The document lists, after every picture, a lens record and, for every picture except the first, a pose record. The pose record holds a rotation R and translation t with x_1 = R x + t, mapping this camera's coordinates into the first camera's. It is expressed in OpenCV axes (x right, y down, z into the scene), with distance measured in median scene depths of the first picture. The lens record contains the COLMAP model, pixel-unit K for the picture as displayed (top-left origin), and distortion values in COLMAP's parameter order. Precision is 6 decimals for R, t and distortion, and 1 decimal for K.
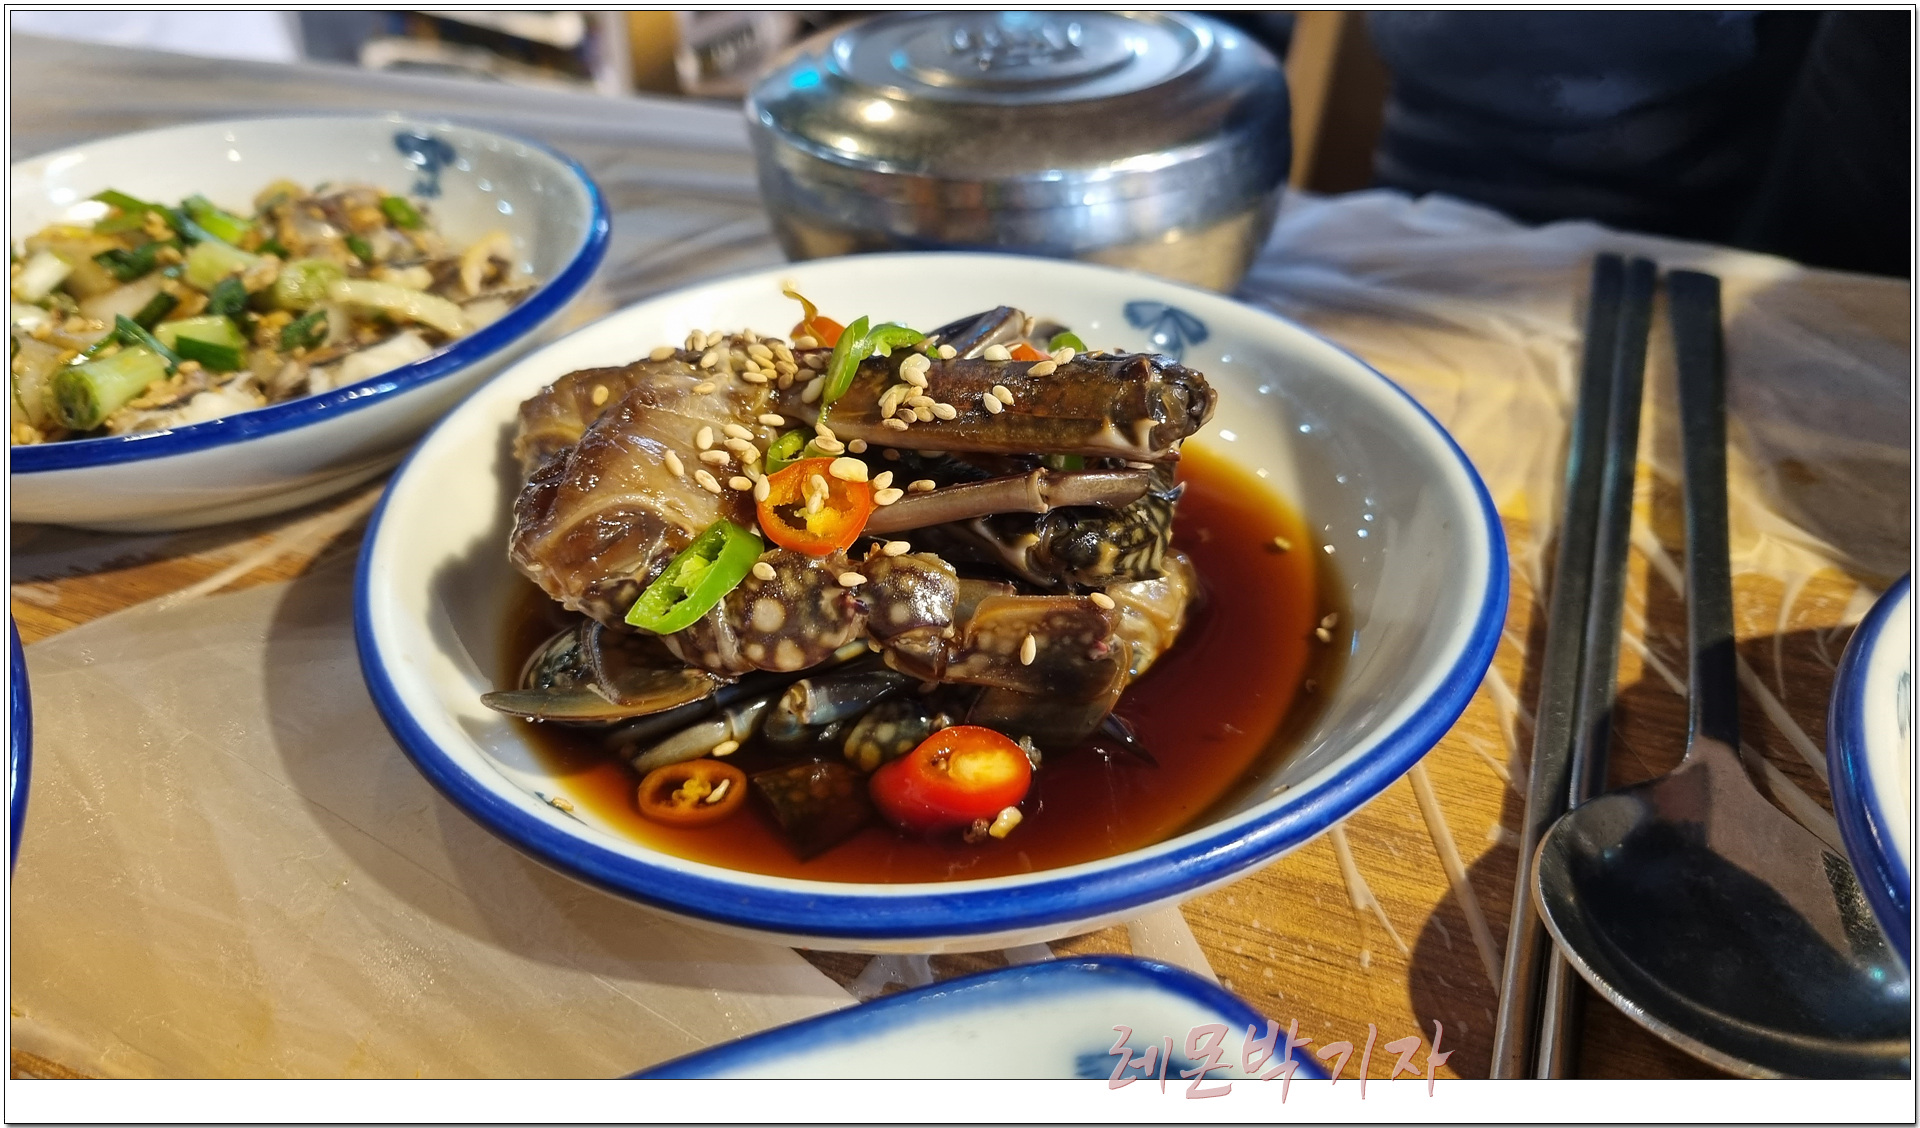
lens RADIAL K [[1450.6, 0, 948.2], [0, 1450.6, 554.4], [0, 0, 1]] dist [0.027982, -0.019426]
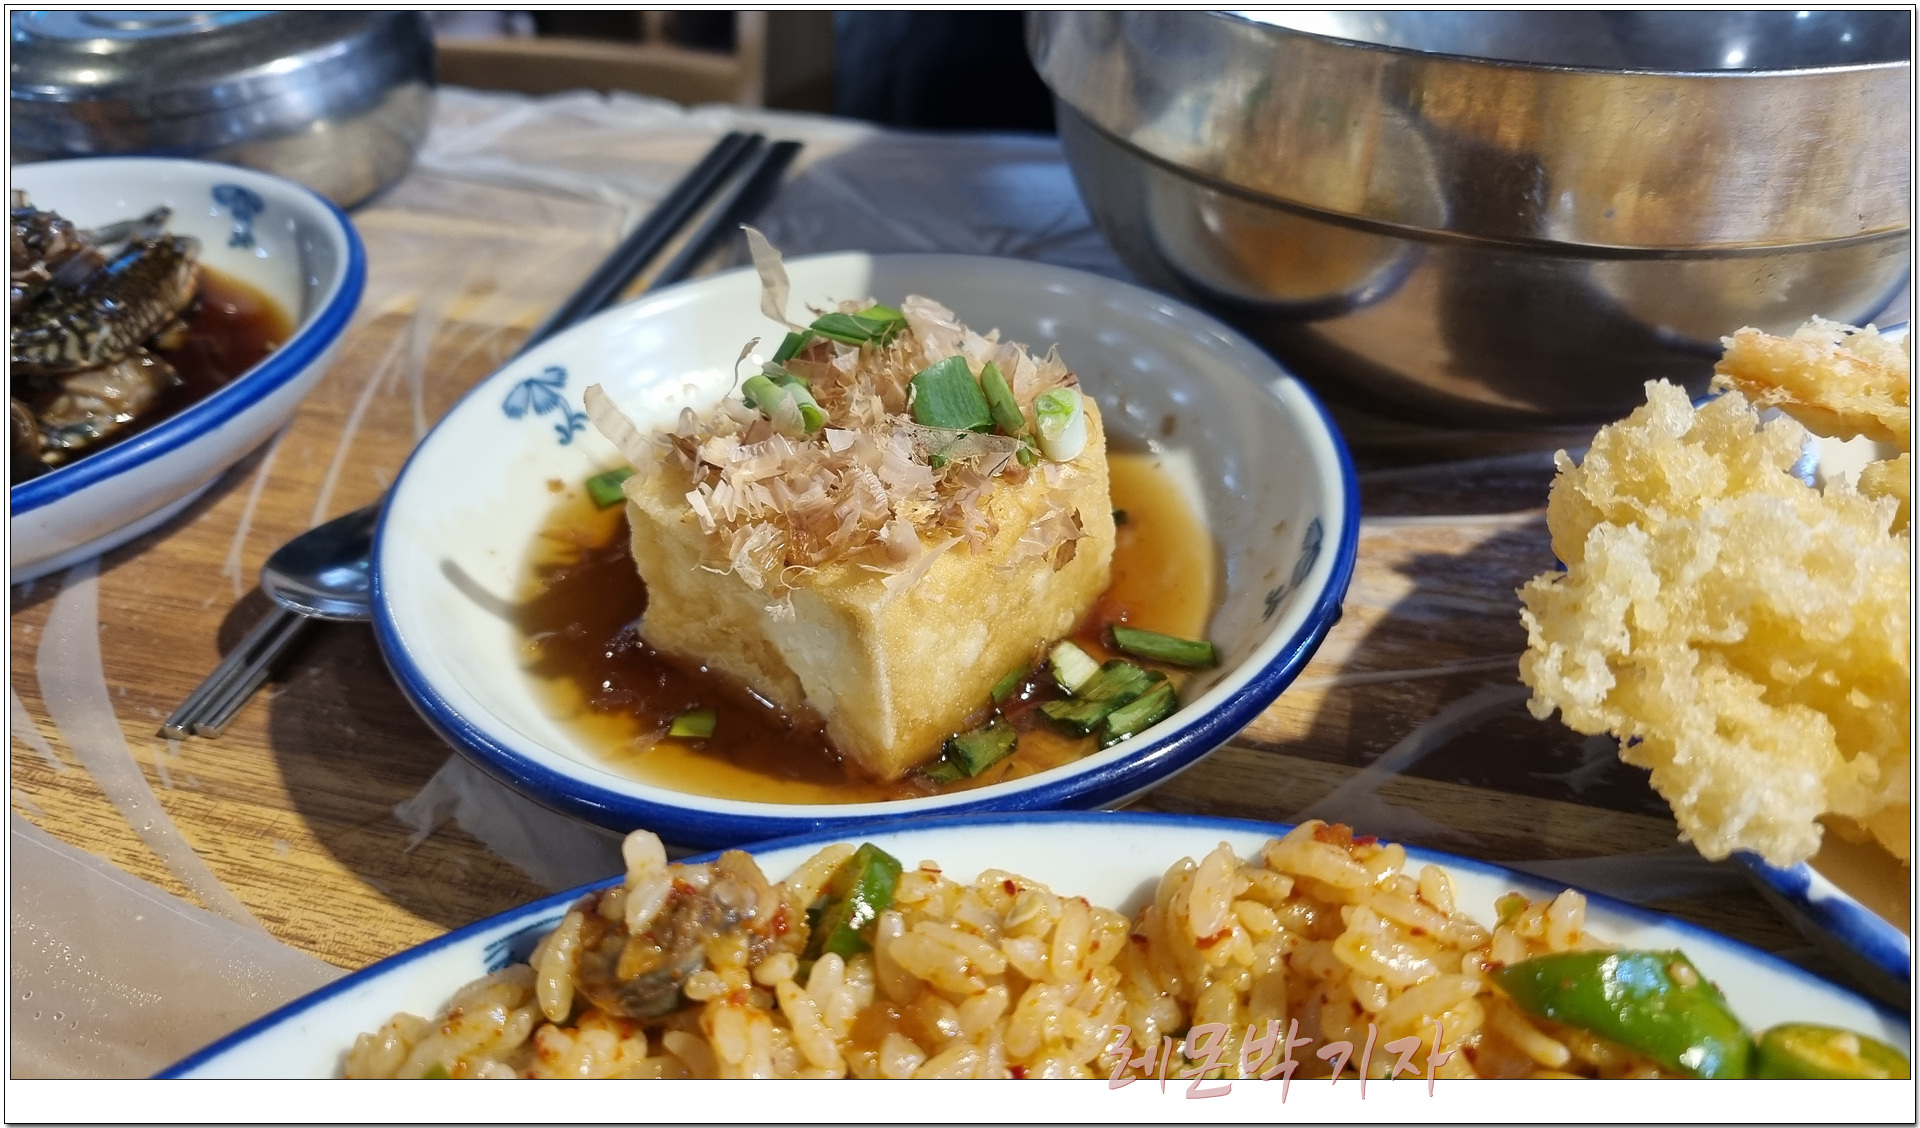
lens RADIAL K [[1450.6, 0, 941.6], [0, 1450.6, 581.8], [0, 0, 1]] dist [0.027982, -0.019426]
pose [[0.989830, -0.093449, 0.107254, 0.849998], [0.086821, 0.994108, 0.064903, 0.218360], [-0.112687, -0.054931, 0.992111, -0.554225]]
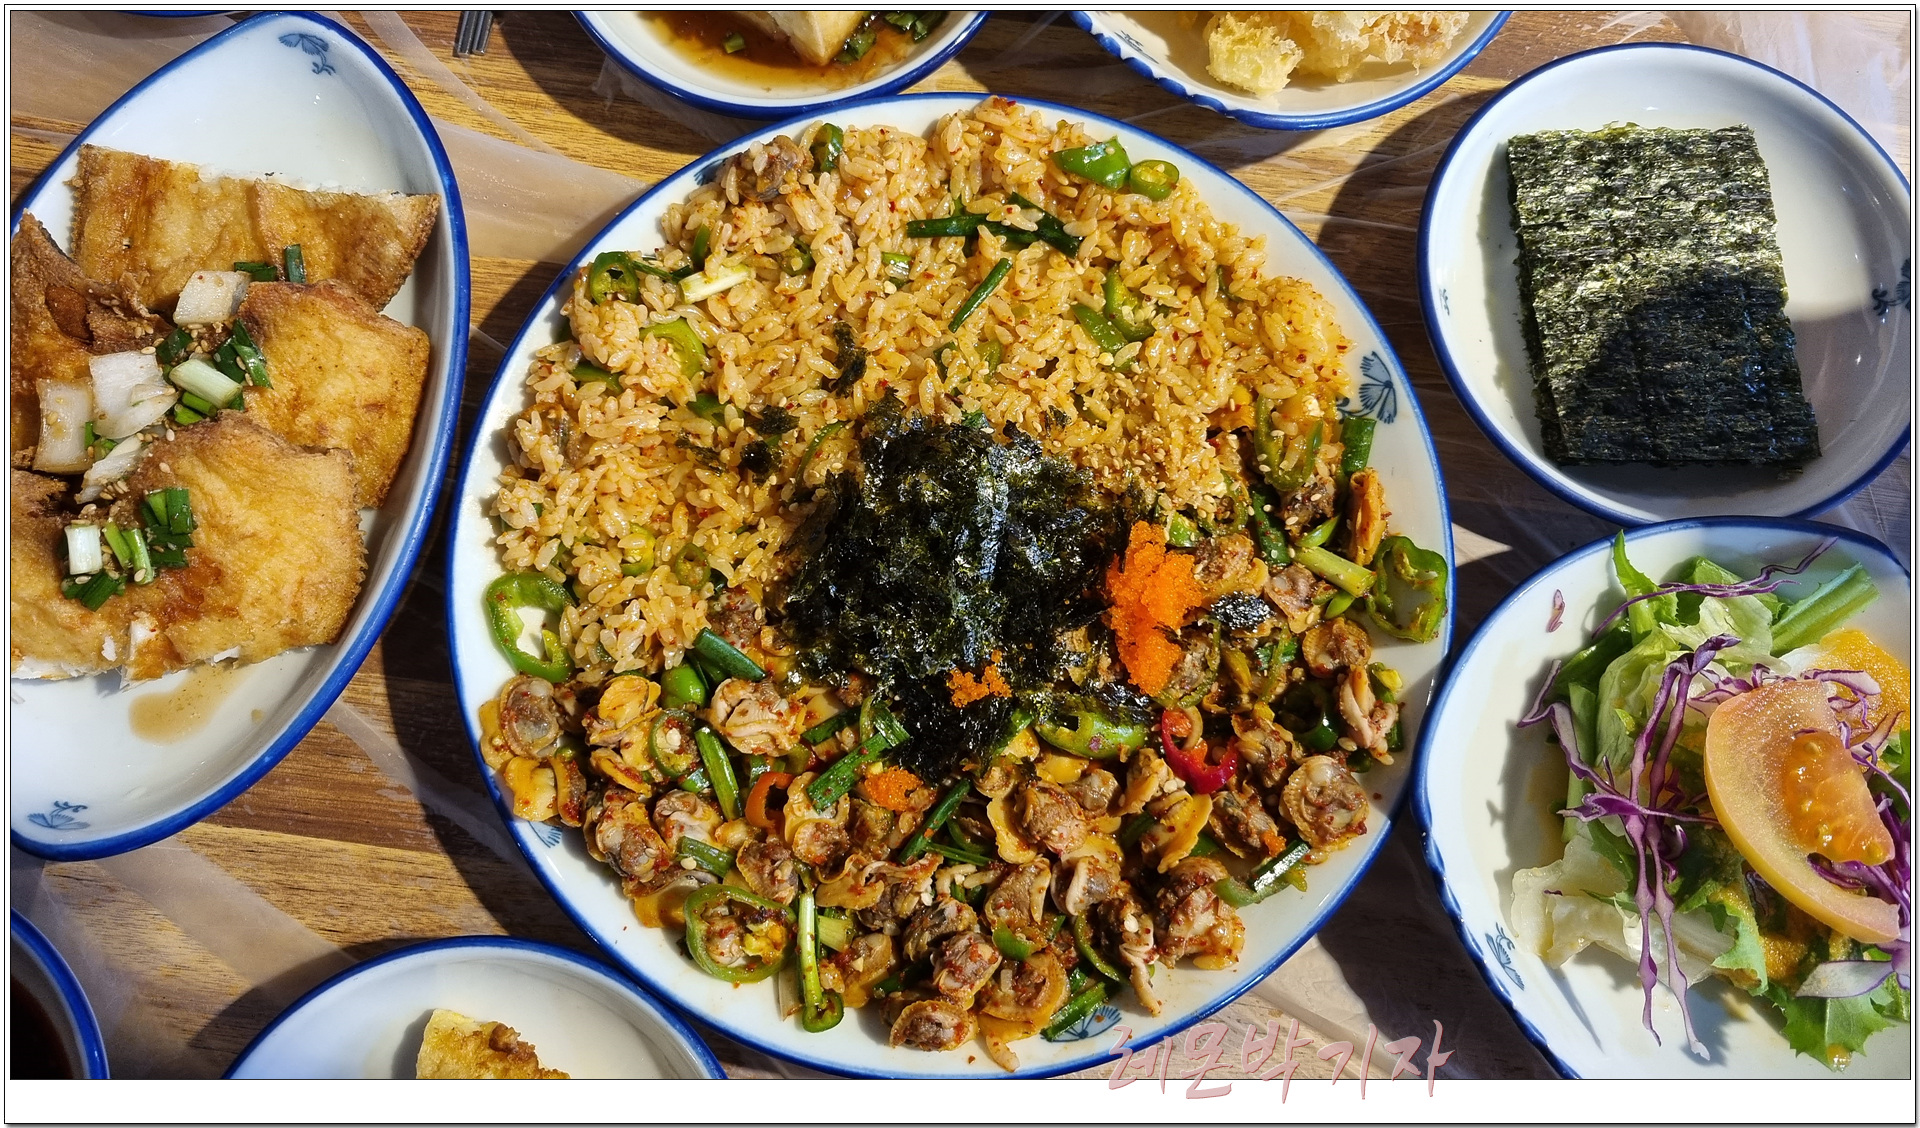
lens RADIAL K [[1450.6, 0, 961.4], [0, 1450.6, 509.9], [0, 0, 1]] dist [0.027982, -0.019426]
pose [[0.960655, -0.263779, 0.086965, 0.720541], [0.137024, 0.722458, 0.677701, -0.692567], [-0.241591, -0.639121, 0.730177, -1.869413]]
